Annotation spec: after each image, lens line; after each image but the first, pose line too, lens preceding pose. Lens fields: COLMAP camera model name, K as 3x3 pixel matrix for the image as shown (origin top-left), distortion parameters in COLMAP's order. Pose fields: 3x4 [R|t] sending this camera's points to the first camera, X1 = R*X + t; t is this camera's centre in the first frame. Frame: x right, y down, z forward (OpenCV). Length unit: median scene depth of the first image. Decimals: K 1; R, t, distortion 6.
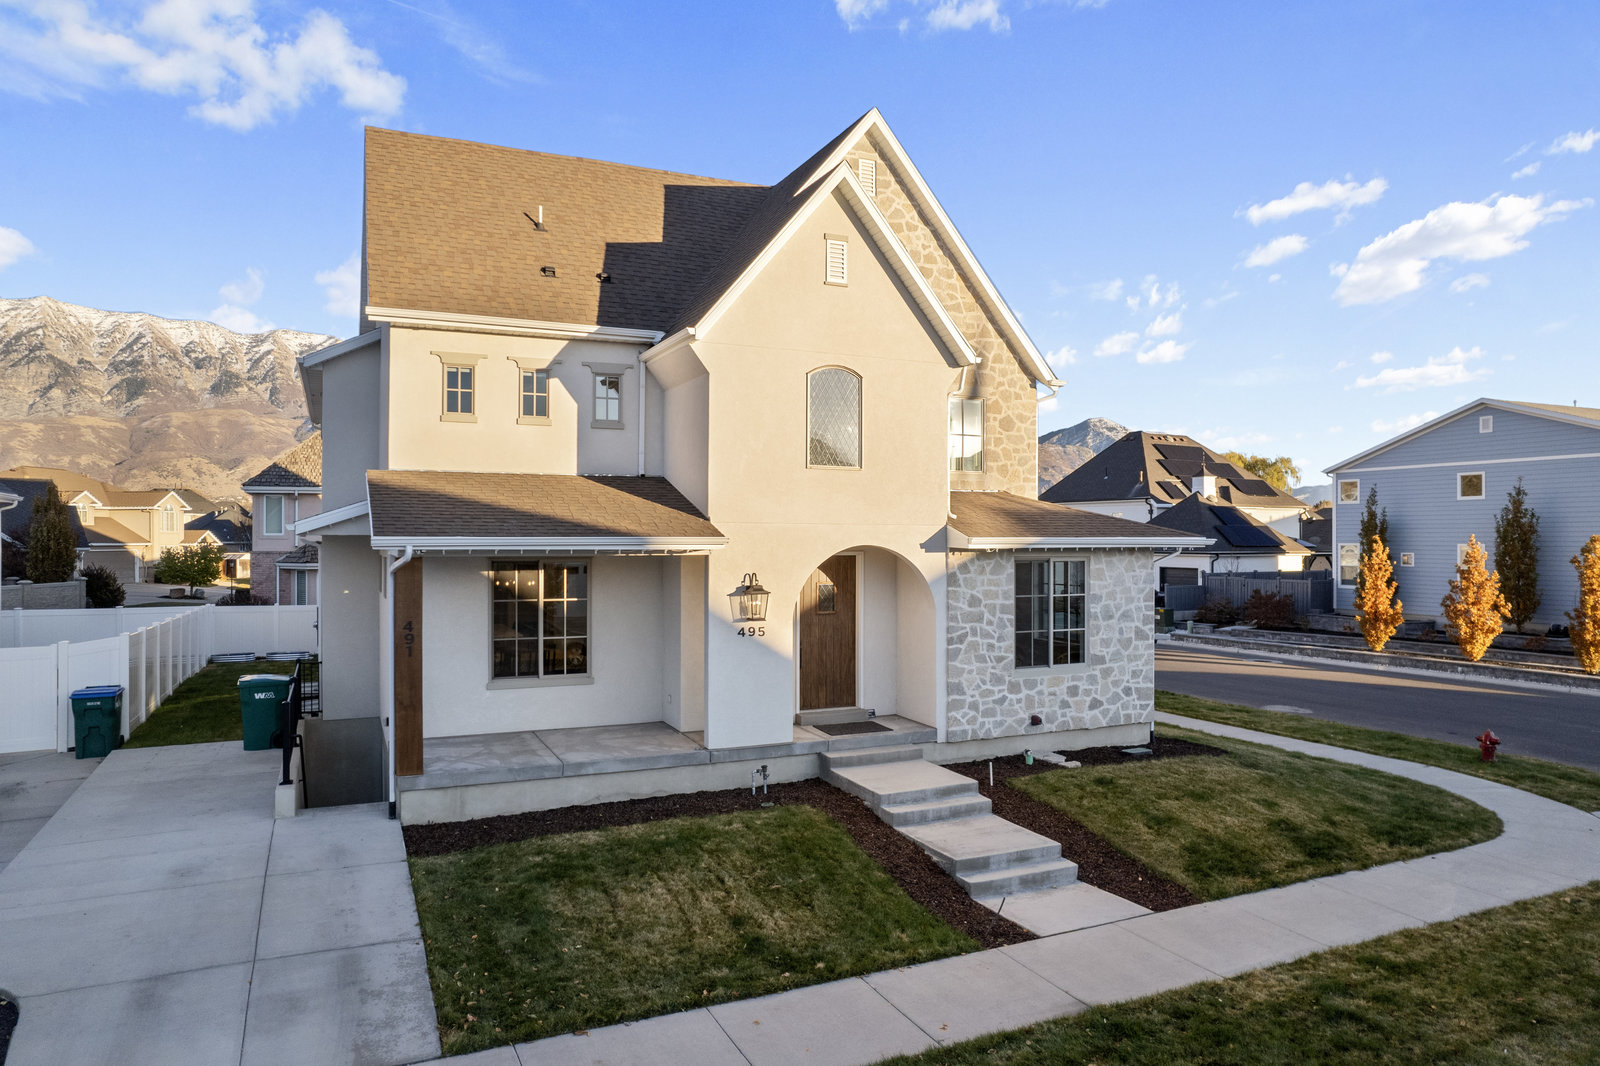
lens RADIAL K [[1022.1, 0, 809.9], [0, 1022.1, 535.6], [0, 0, 1]] dist [-0.067644, 0.058877]
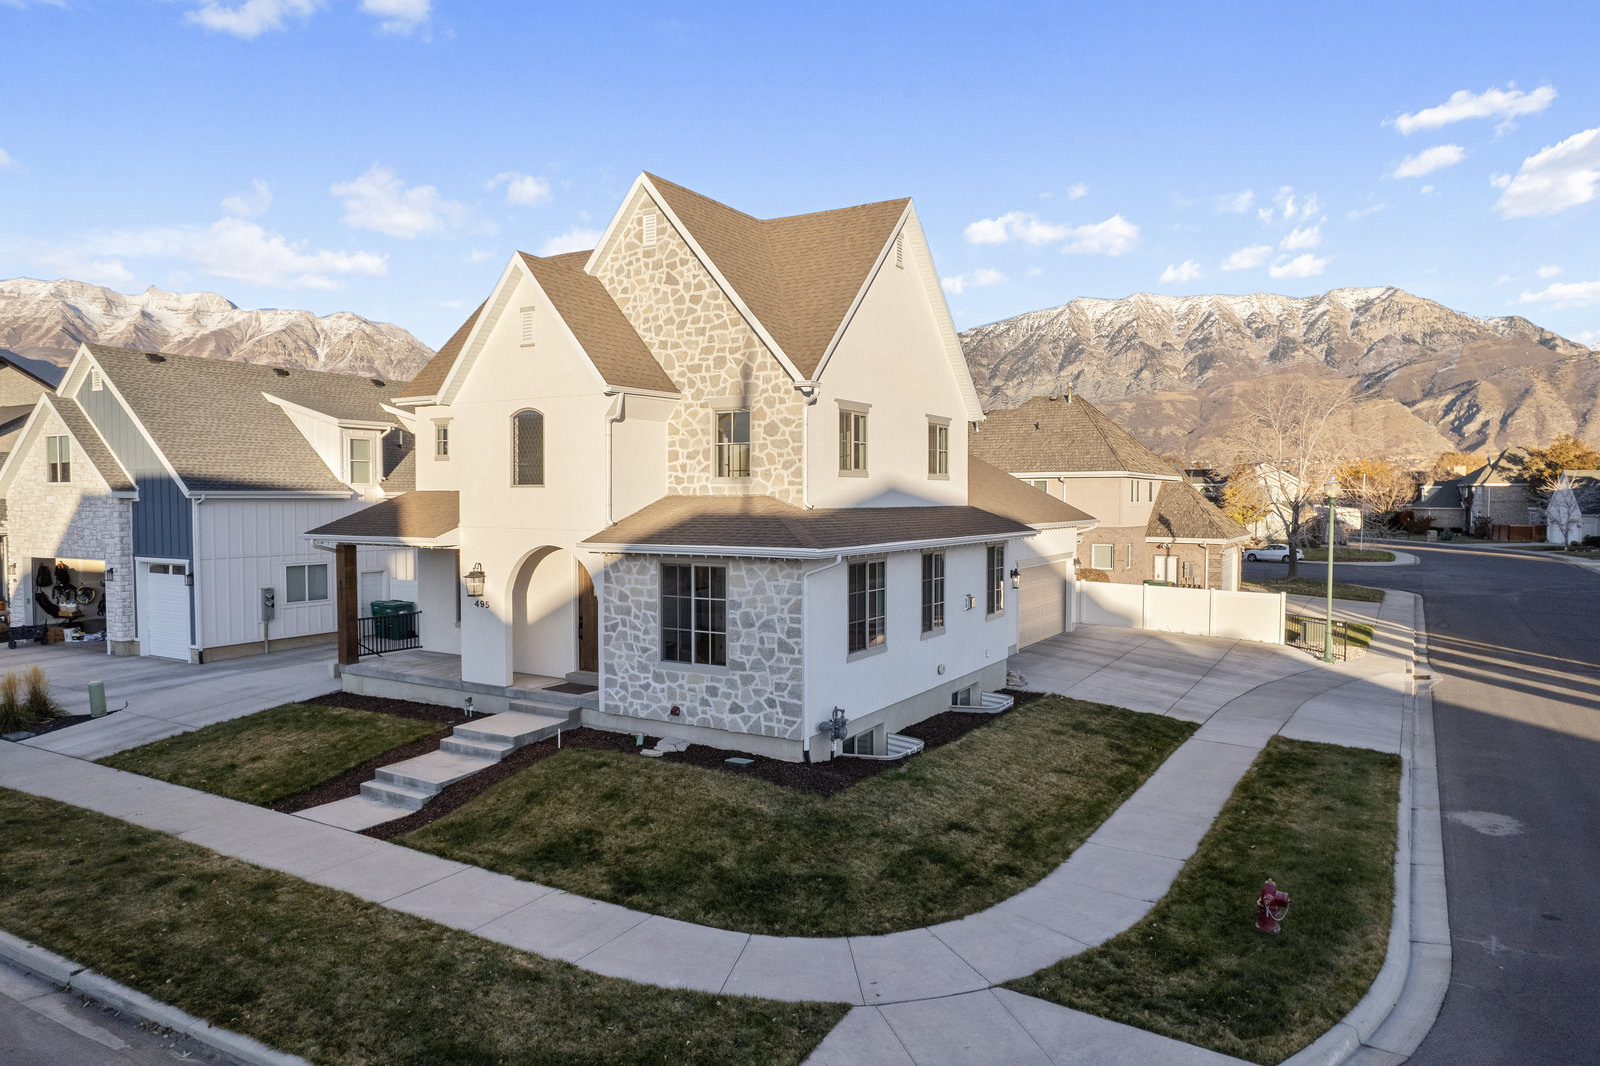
lens RADIAL K [[1022.1, 0, 807.1], [0, 1022.1, 537.4], [0, 0, 1]] dist [-0.067644, 0.058877]
pose [[0.566961, 0.031185, -0.823154, 1.311196], [0.002756, 0.999206, 0.039752, -0.051341], [0.823740, -0.024806, 0.566425, 0.551703]]
